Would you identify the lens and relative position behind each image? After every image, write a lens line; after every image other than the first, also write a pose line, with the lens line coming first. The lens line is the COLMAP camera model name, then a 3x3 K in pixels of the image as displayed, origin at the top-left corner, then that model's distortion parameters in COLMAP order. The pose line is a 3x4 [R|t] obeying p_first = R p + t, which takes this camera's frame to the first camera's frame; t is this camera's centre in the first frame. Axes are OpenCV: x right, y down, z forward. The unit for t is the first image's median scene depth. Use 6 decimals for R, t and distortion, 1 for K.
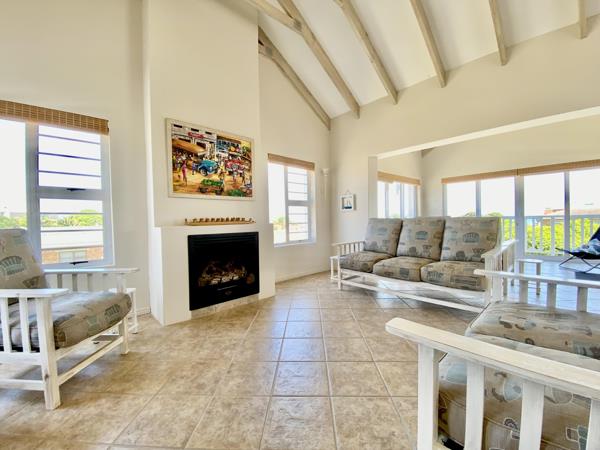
lens RADIAL K [[241.5, 0, 300.0], [0, 241.5, 225.0], [0, 0, 1]] dist [-0.013100, -0.000099]
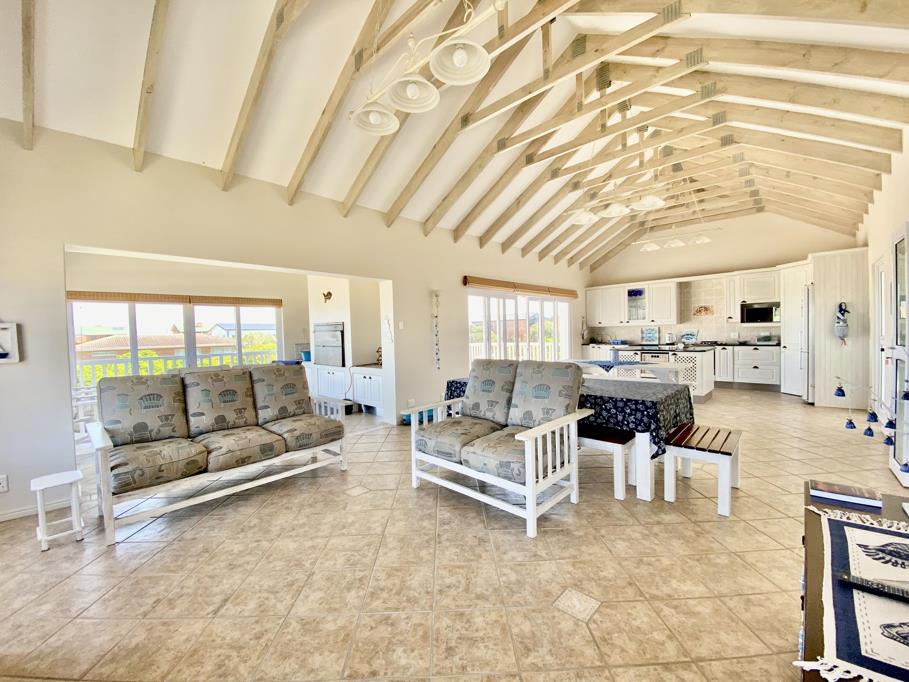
lens RADIAL K [[361.2, 0, 454.5], [0, 361.2, 341.0], [0, 0, 1]] dist [-0.029328, -0.000150]
pose [[-0.054402, 0.001088, 0.998519, -0.553019], [0.052819, 0.998602, 0.001789, -0.082145], [-0.997121, 0.052839, -0.054384, 0.393764]]
